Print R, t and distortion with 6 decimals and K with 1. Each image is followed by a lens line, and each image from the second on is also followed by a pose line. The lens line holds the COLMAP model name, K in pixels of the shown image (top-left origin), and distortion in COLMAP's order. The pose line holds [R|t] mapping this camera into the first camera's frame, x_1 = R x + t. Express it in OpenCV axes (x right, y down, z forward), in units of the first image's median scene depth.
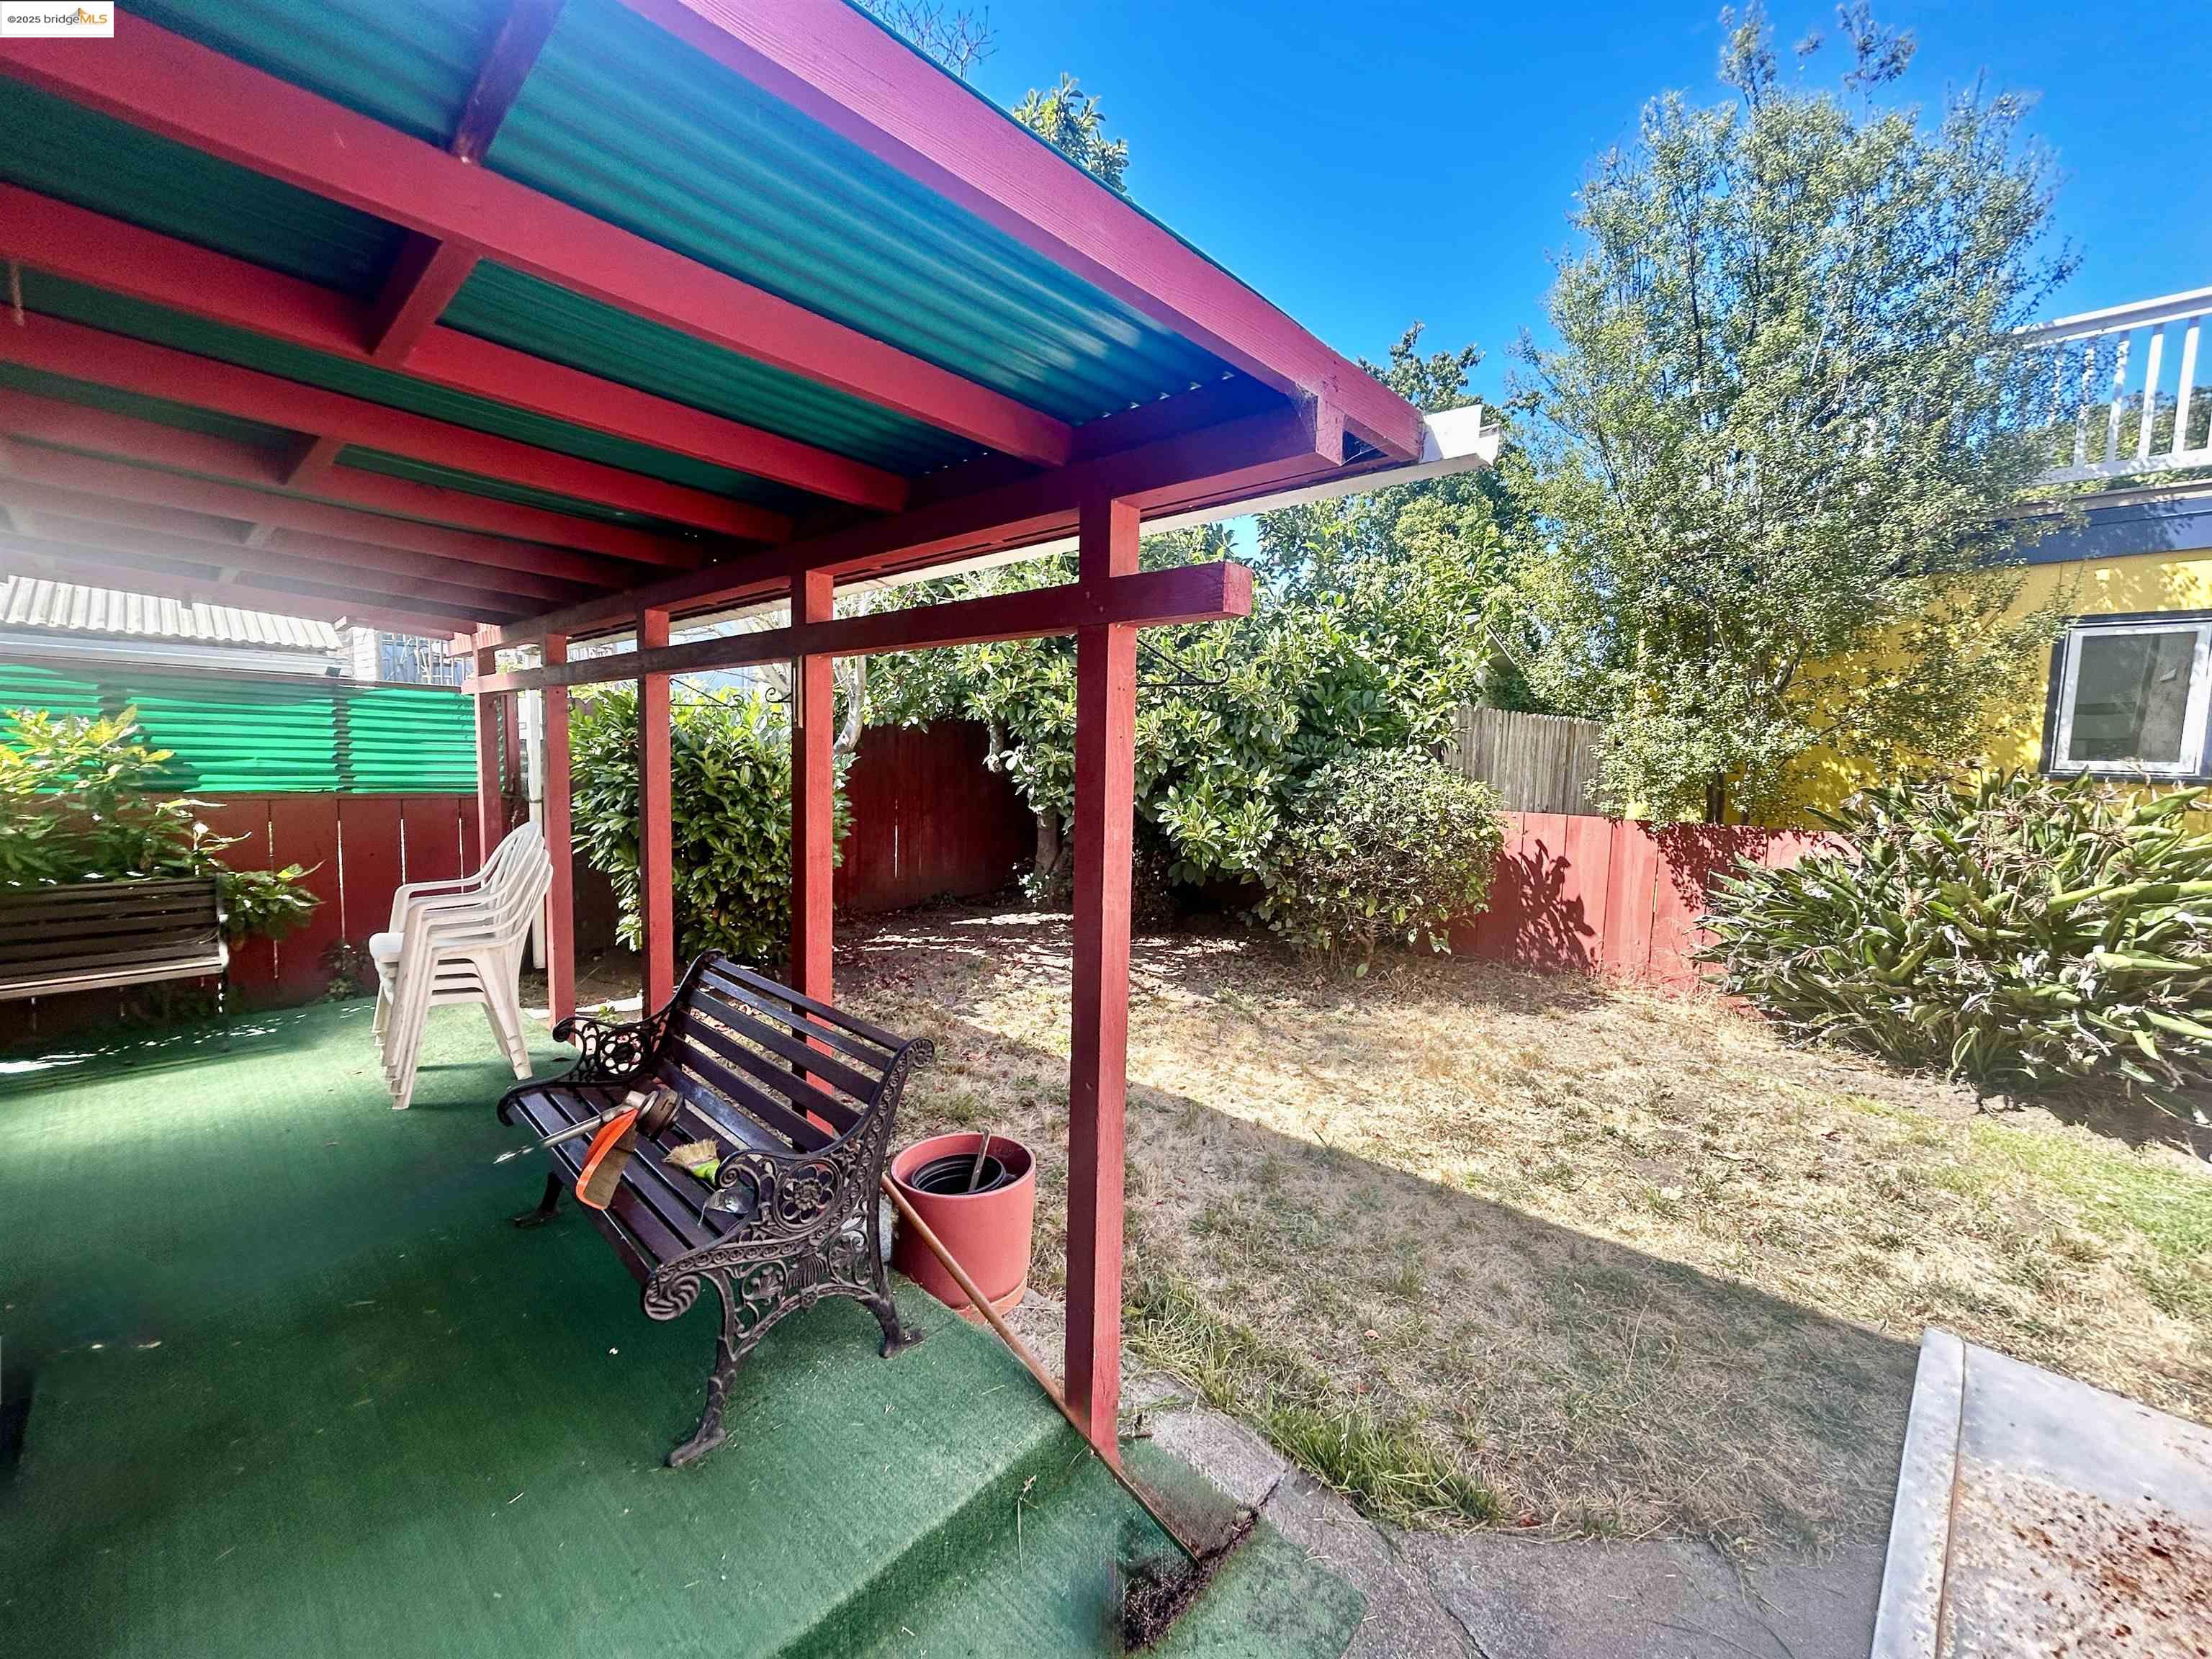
lens RADIAL K [[899.1, 0, 1106.0], [0, 899.1, 829.5], [0, 0, 1]] dist [-0.009690, 0.004339]
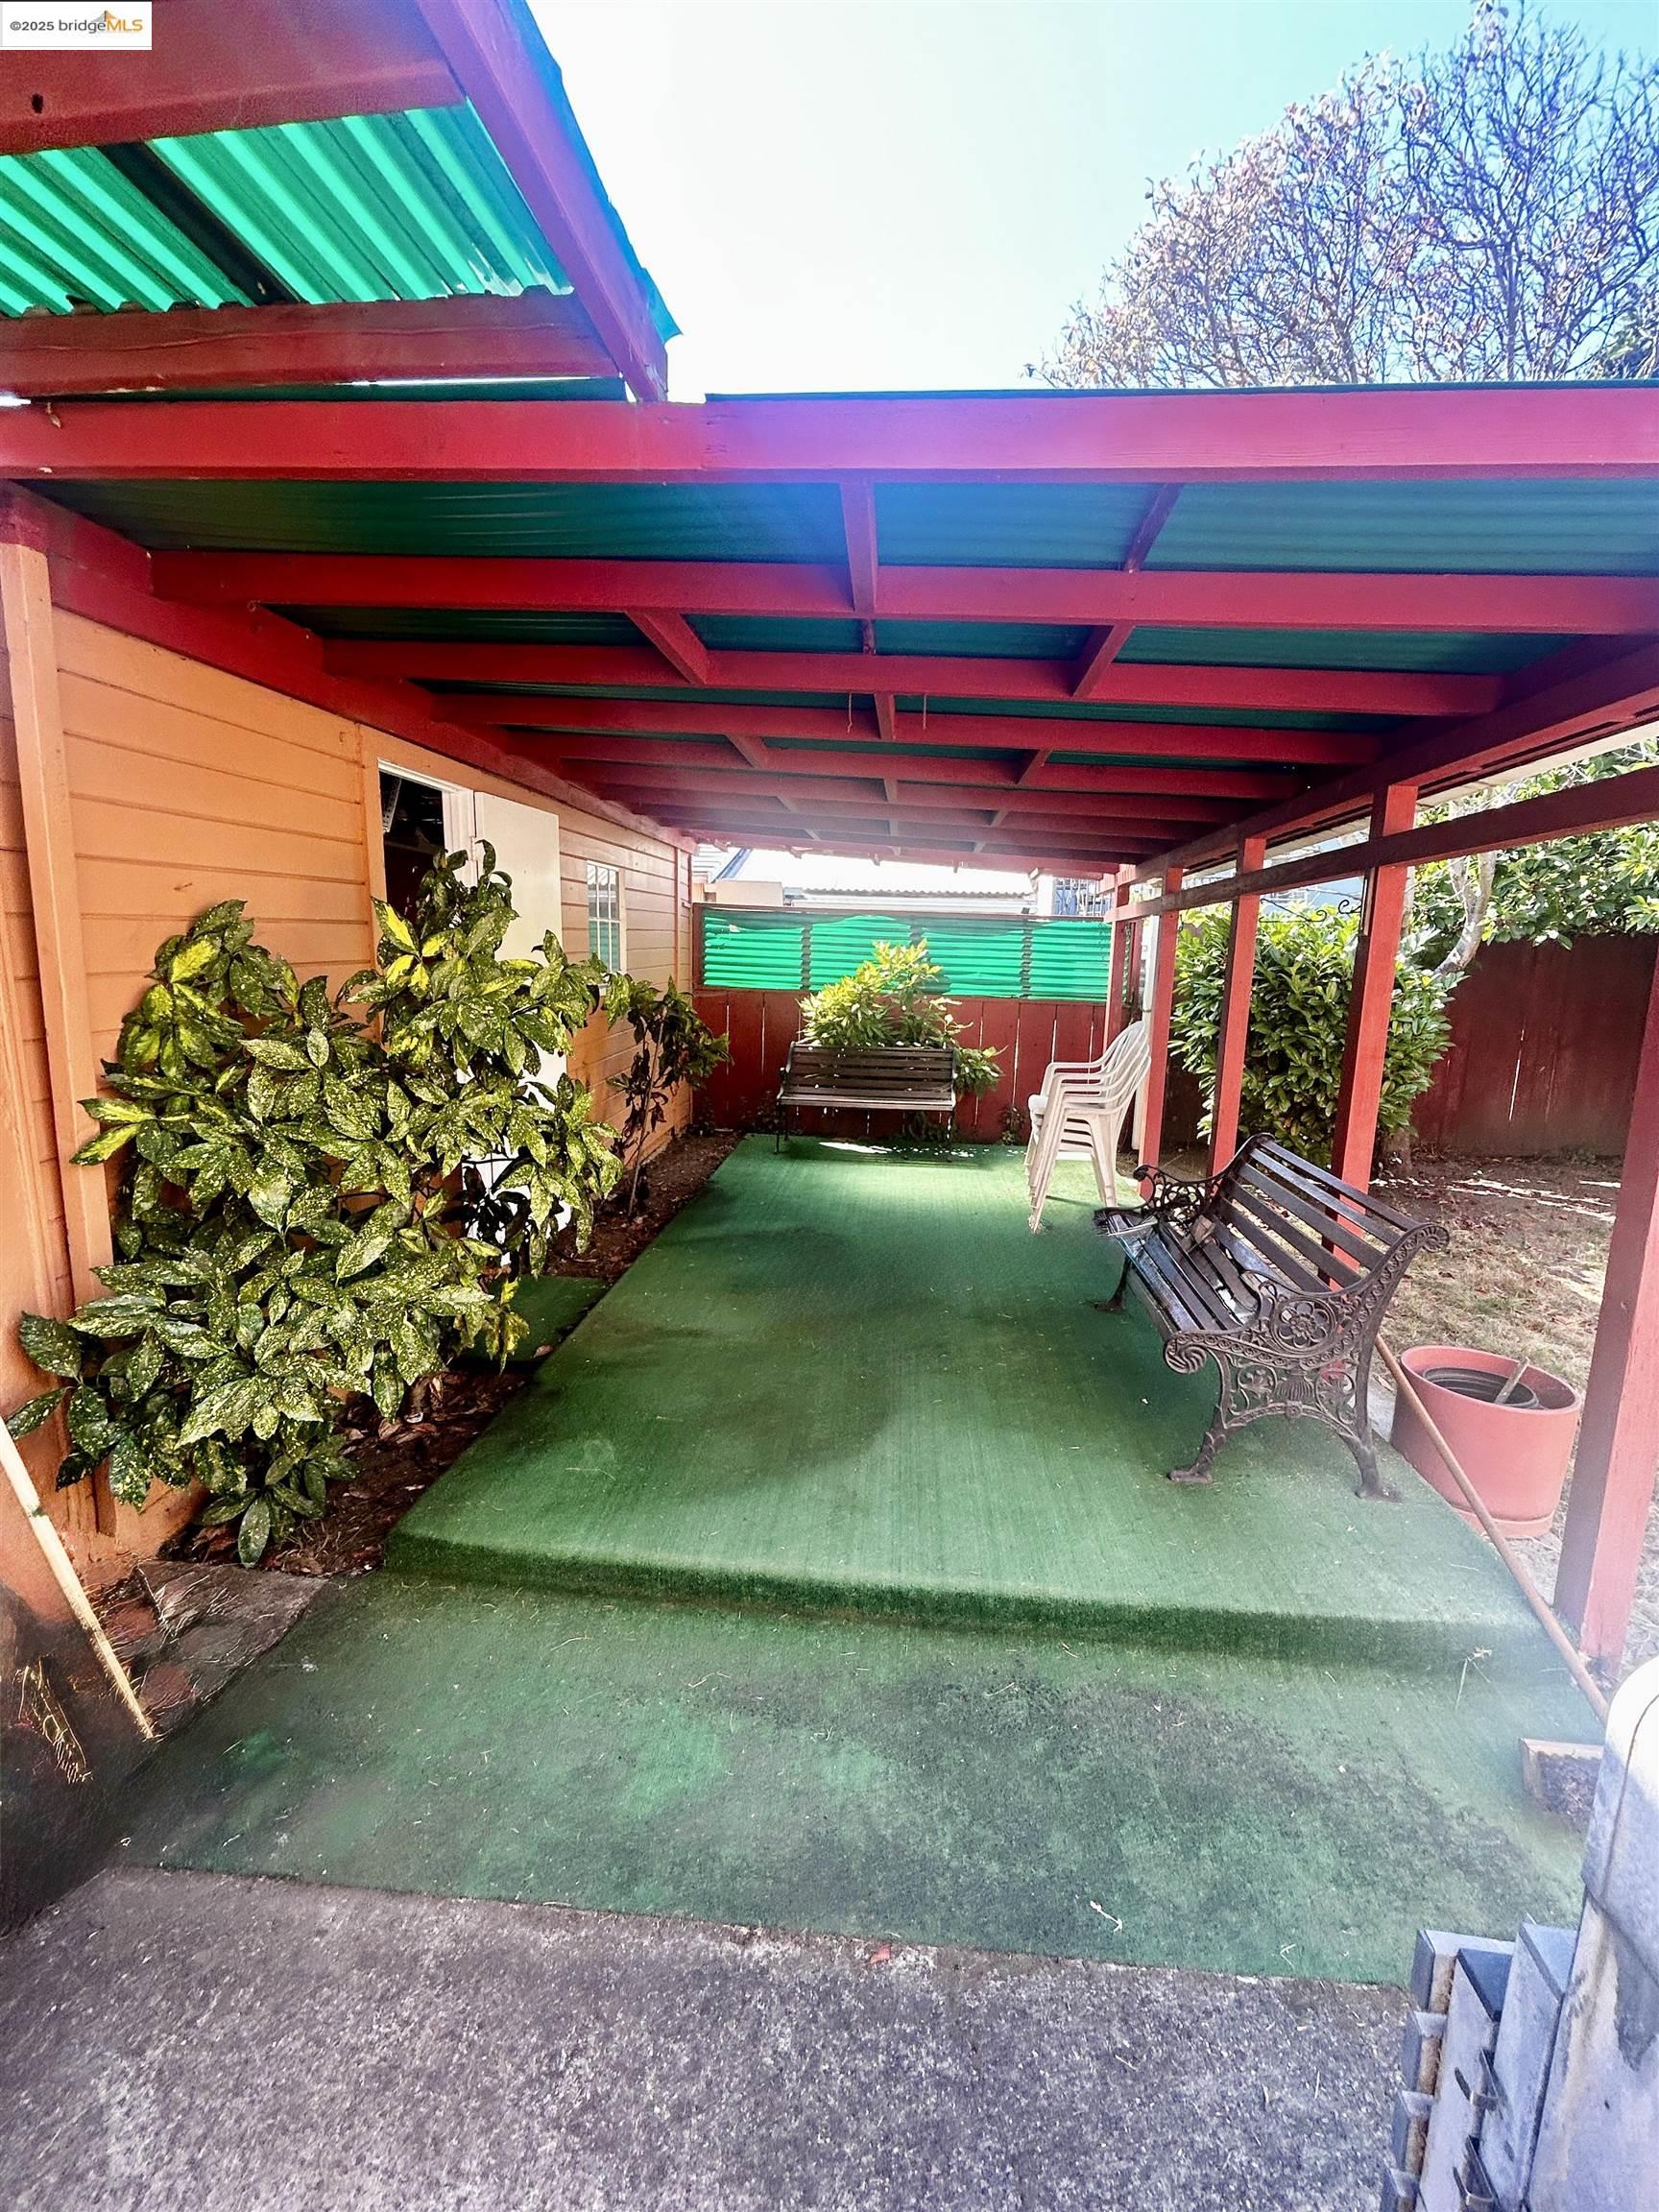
lens RADIAL K [[899.1, 0, 829.5], [0, 899.1, 1106.0], [0, 0, 1]] dist [-0.009690, 0.004339]
pose [[0.610802, 0.117702, -0.782986, 0.077649], [-0.076642, 0.993035, 0.089490, 0.025418], [0.788065, 0.005349, 0.615568, -0.098526]]
